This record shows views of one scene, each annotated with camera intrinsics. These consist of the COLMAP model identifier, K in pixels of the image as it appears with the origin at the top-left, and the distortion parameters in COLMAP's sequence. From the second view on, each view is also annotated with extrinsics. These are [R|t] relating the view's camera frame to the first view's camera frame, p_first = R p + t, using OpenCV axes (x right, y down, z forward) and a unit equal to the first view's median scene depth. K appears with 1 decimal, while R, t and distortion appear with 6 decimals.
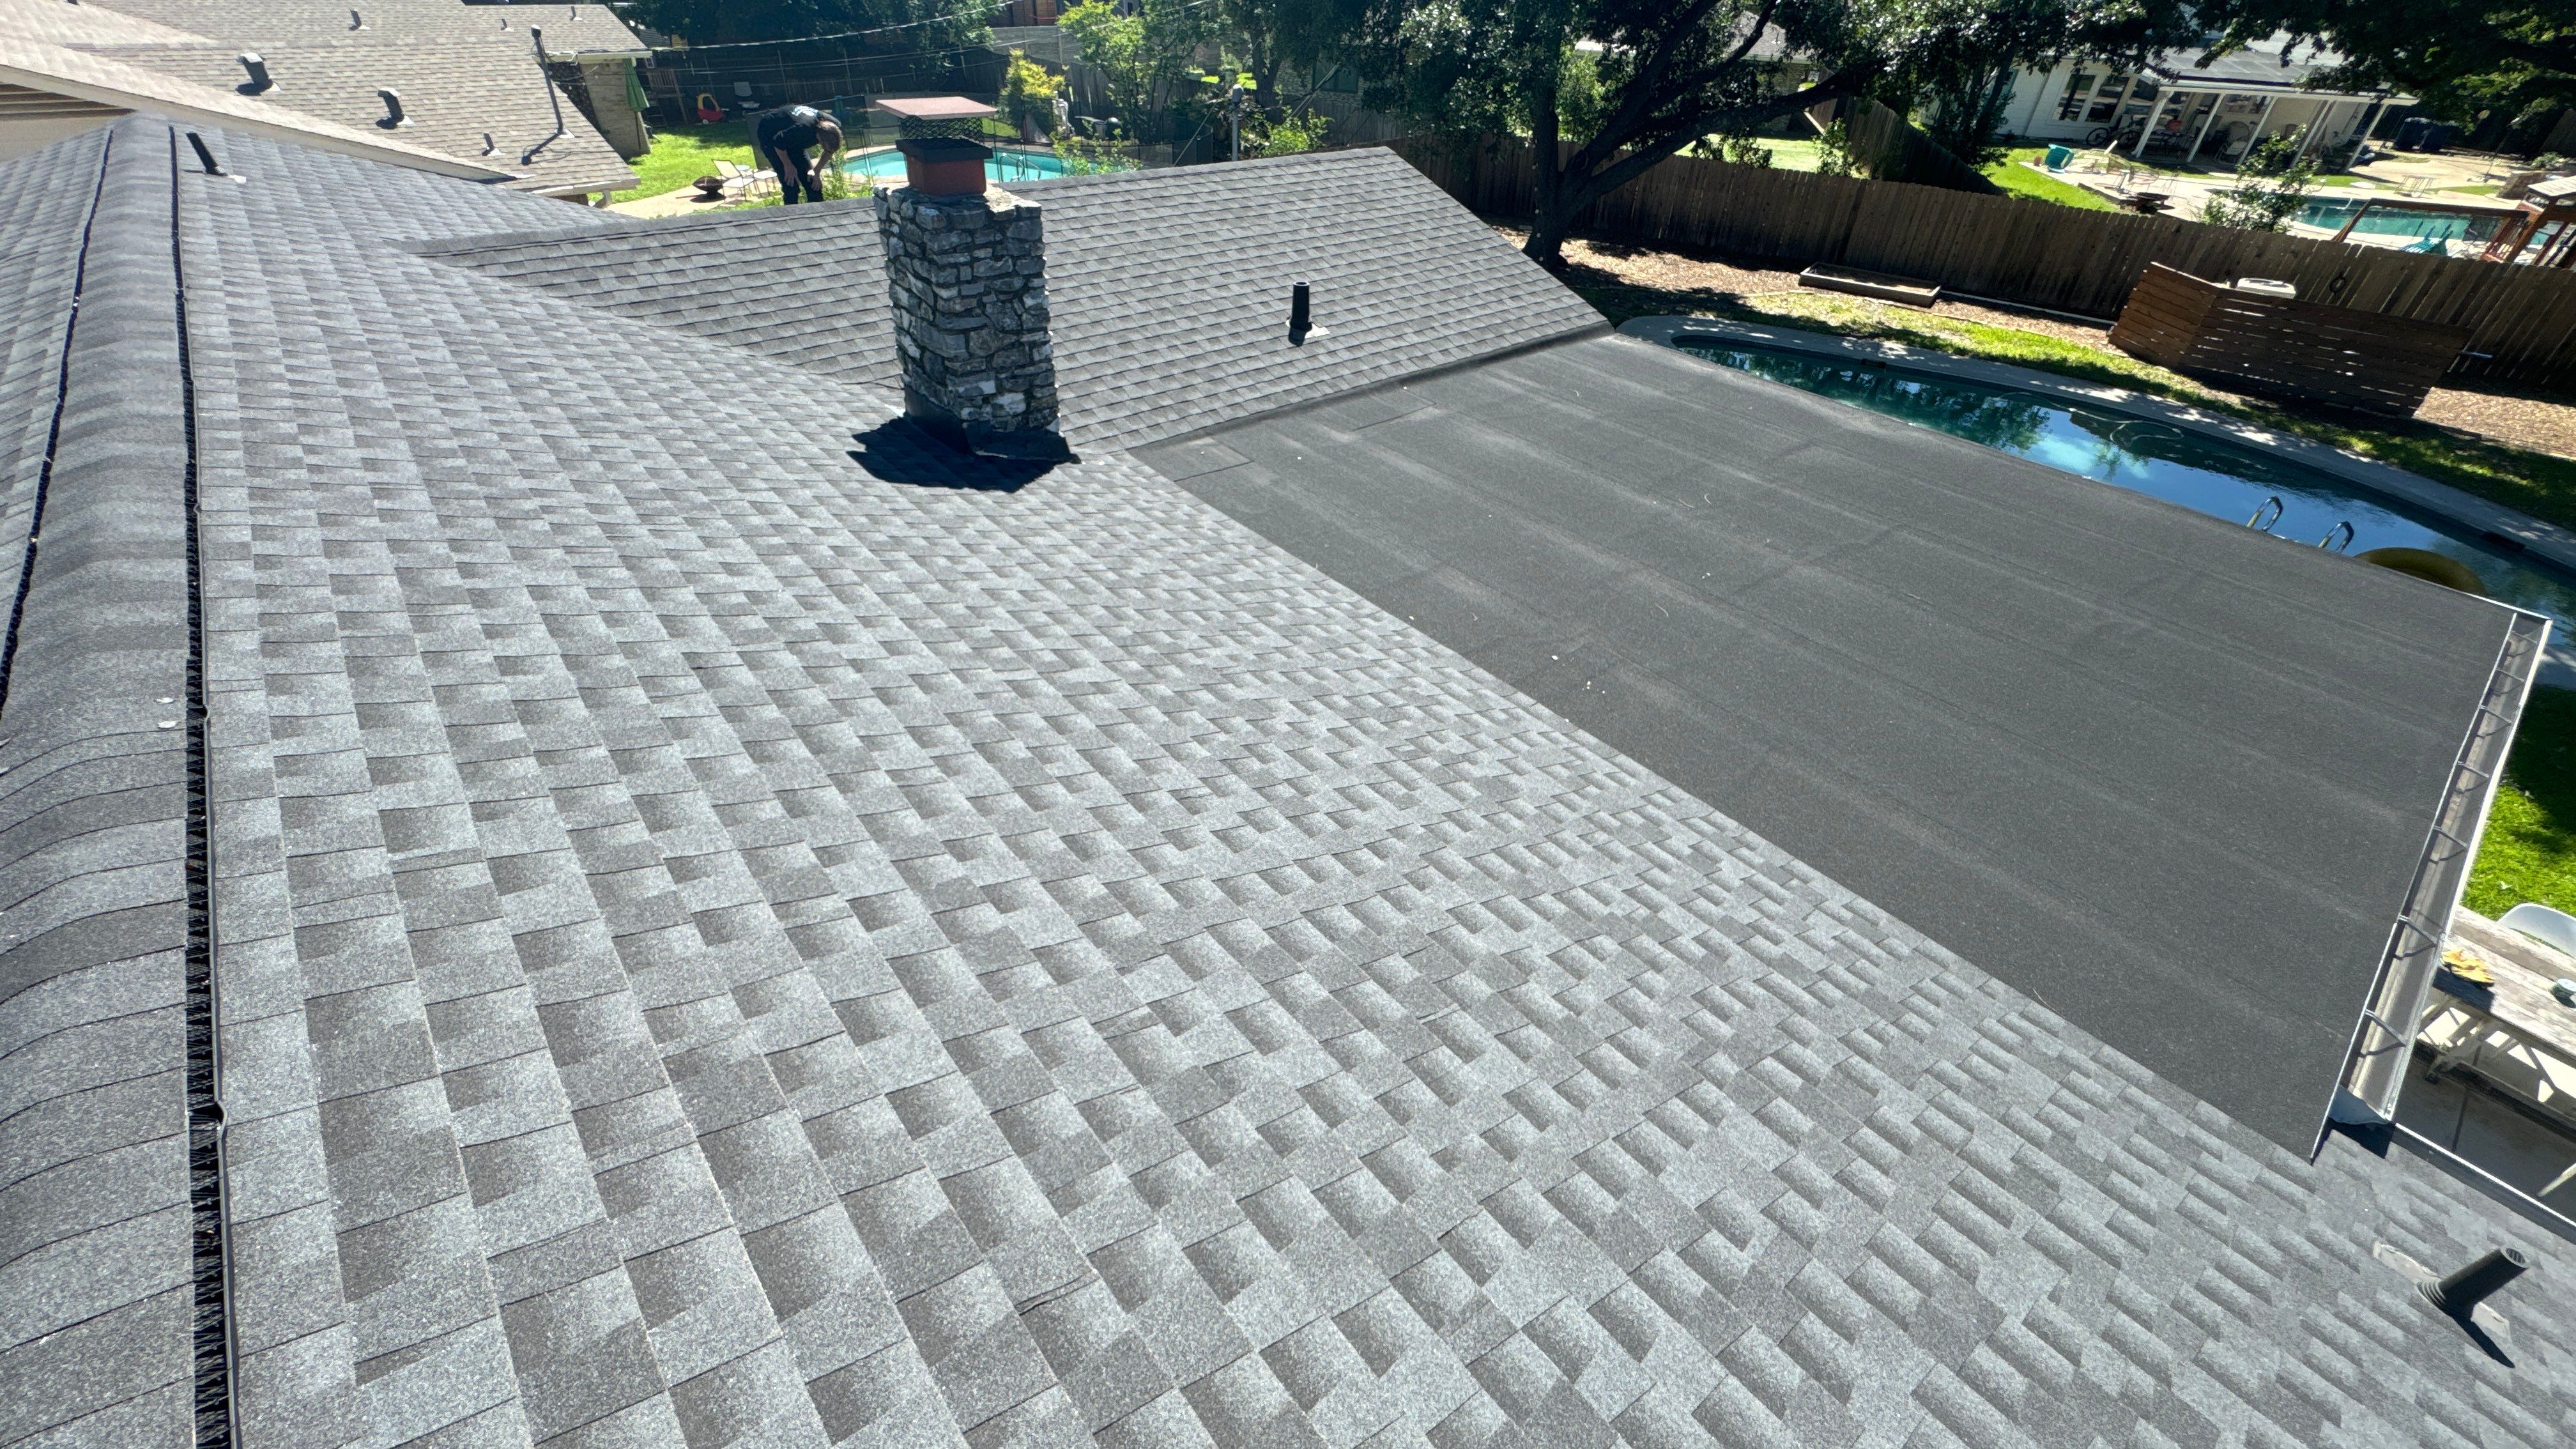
lens RADIAL K [[1033.3, 0, 1290.5], [0, 1033.3, 715.5], [0, 0, 1]] dist [-0.001518, -0.000432]
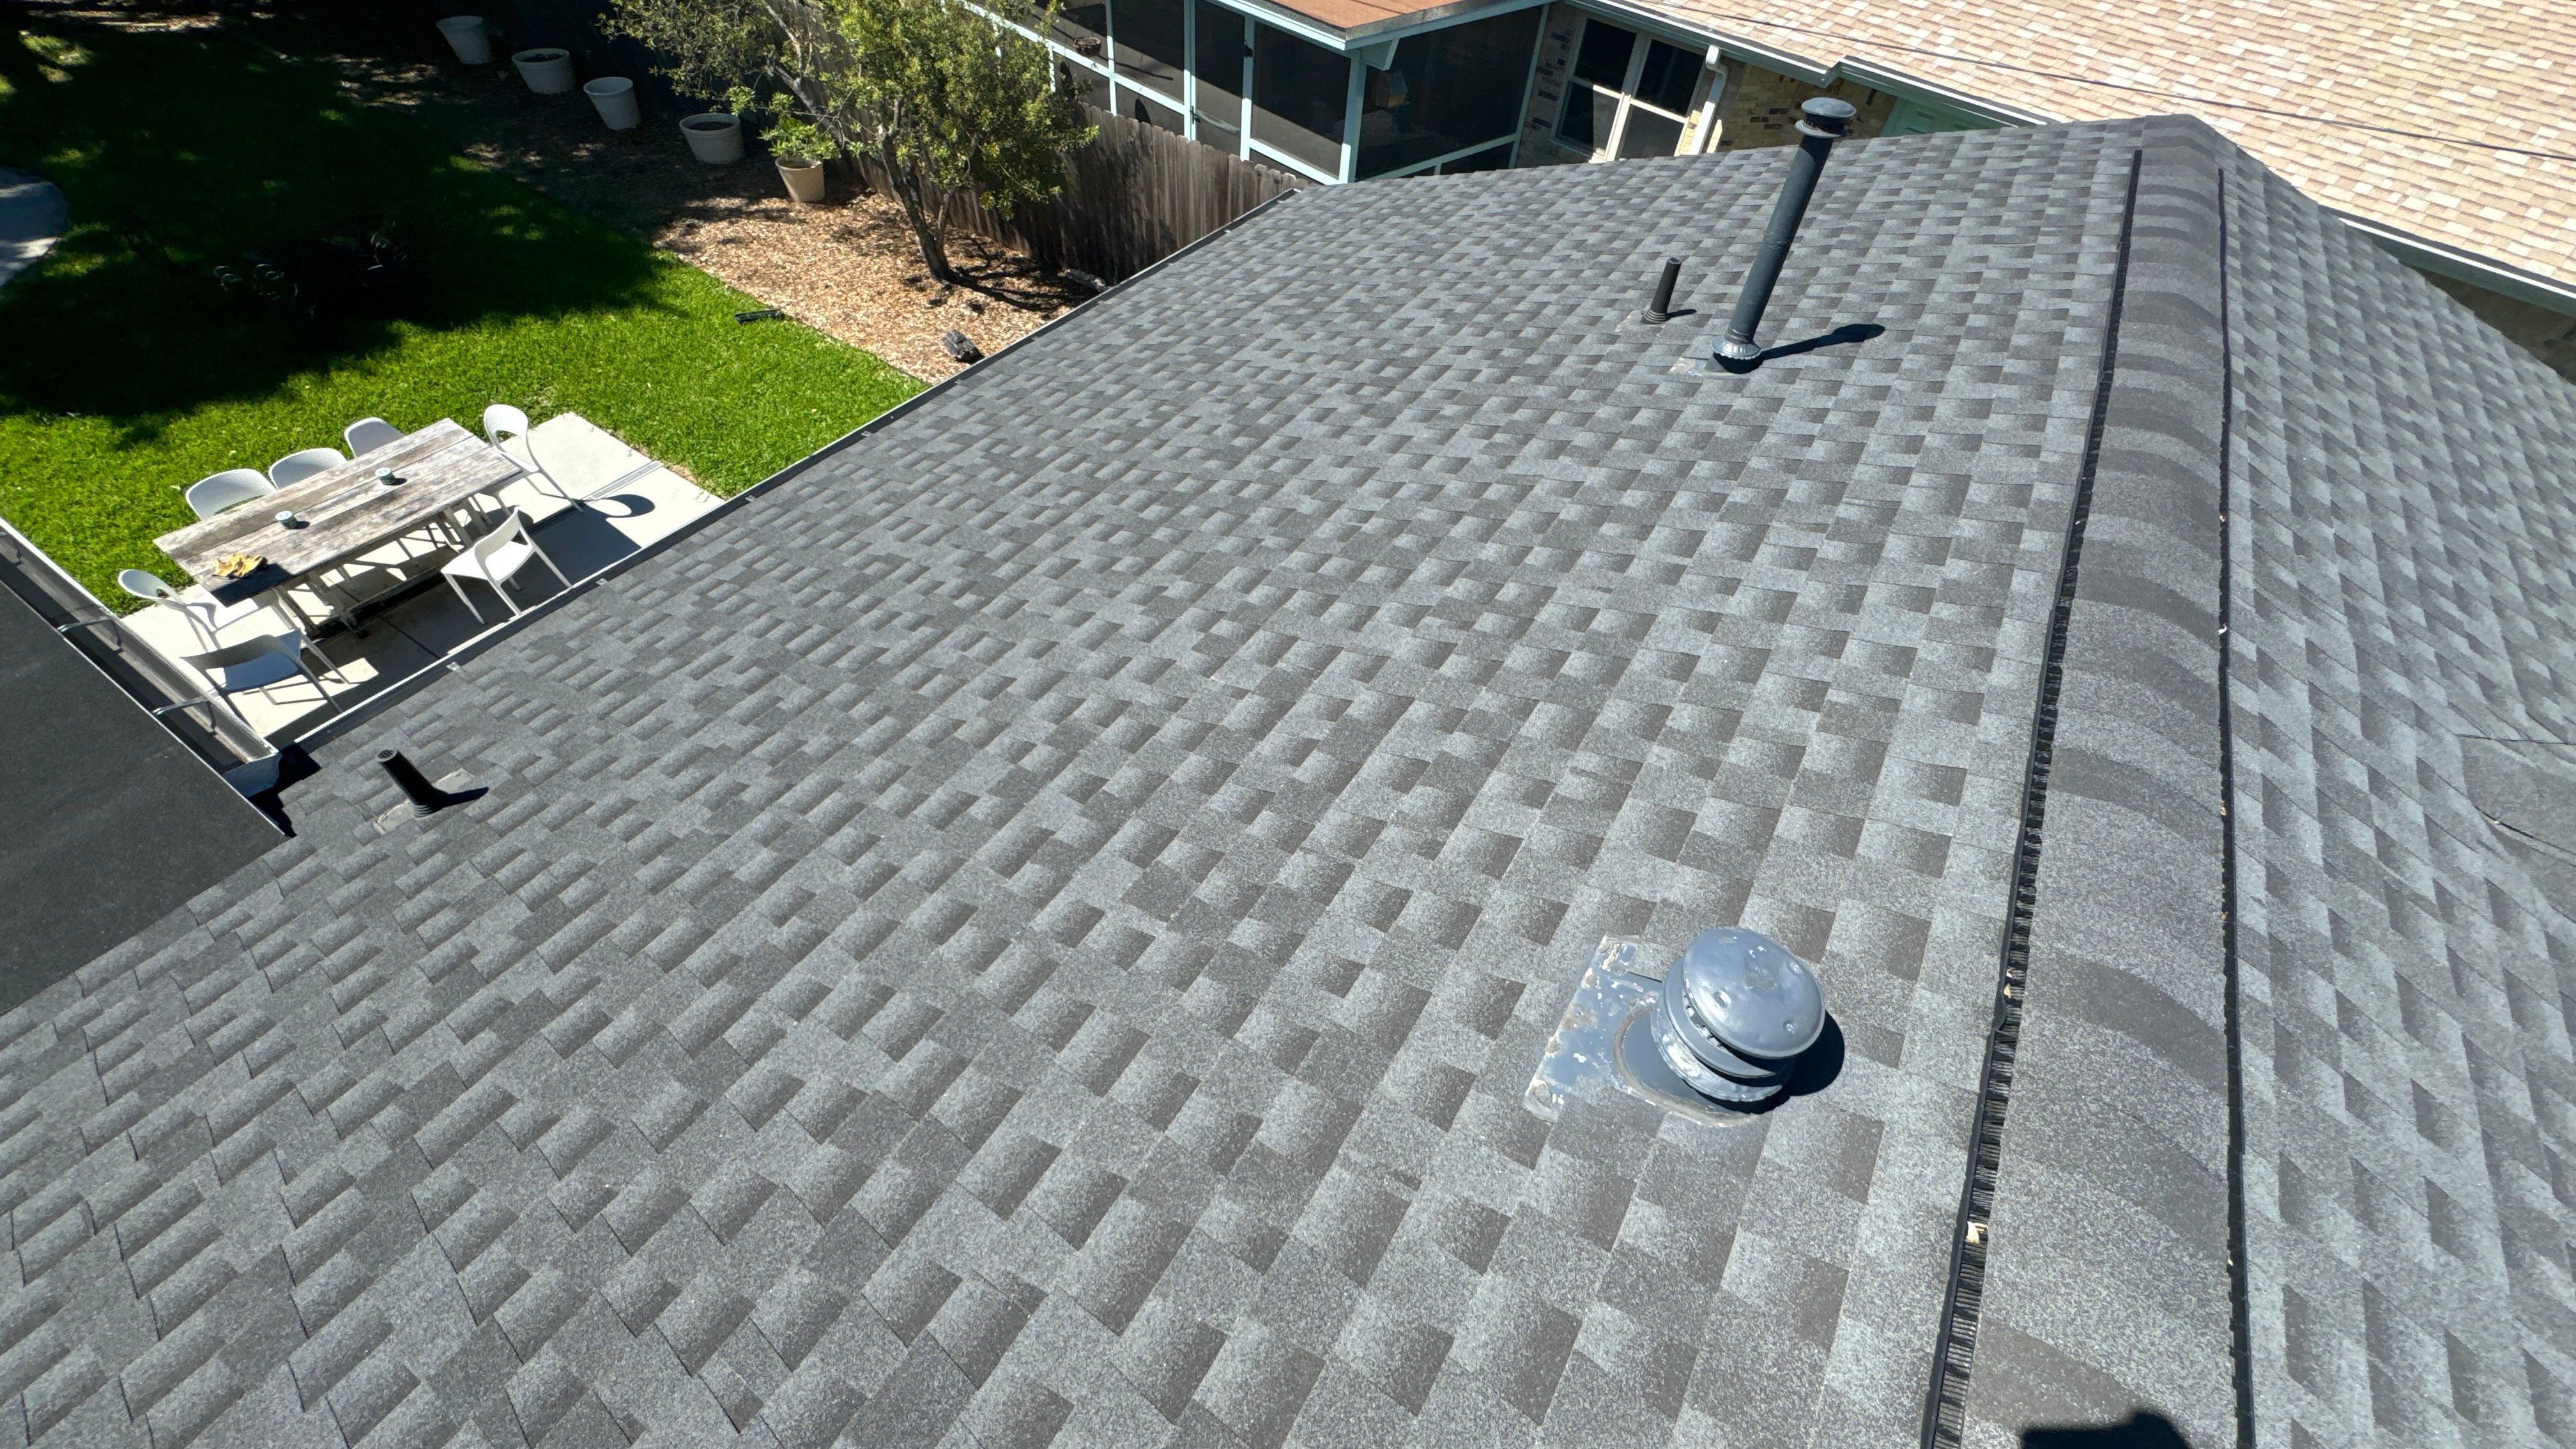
lens RADIAL K [[1034.9, 0, 1286.7], [0, 1034.9, 716.9], [0, 0, 1]] dist [-0.003559, 0.000935]
pose [[-0.287722, -0.750558, 0.594877, 0.140591], [0.511700, 0.404575, 0.757946, 0.089162], [-0.809555, 0.522476, 0.267655, -0.117321]]
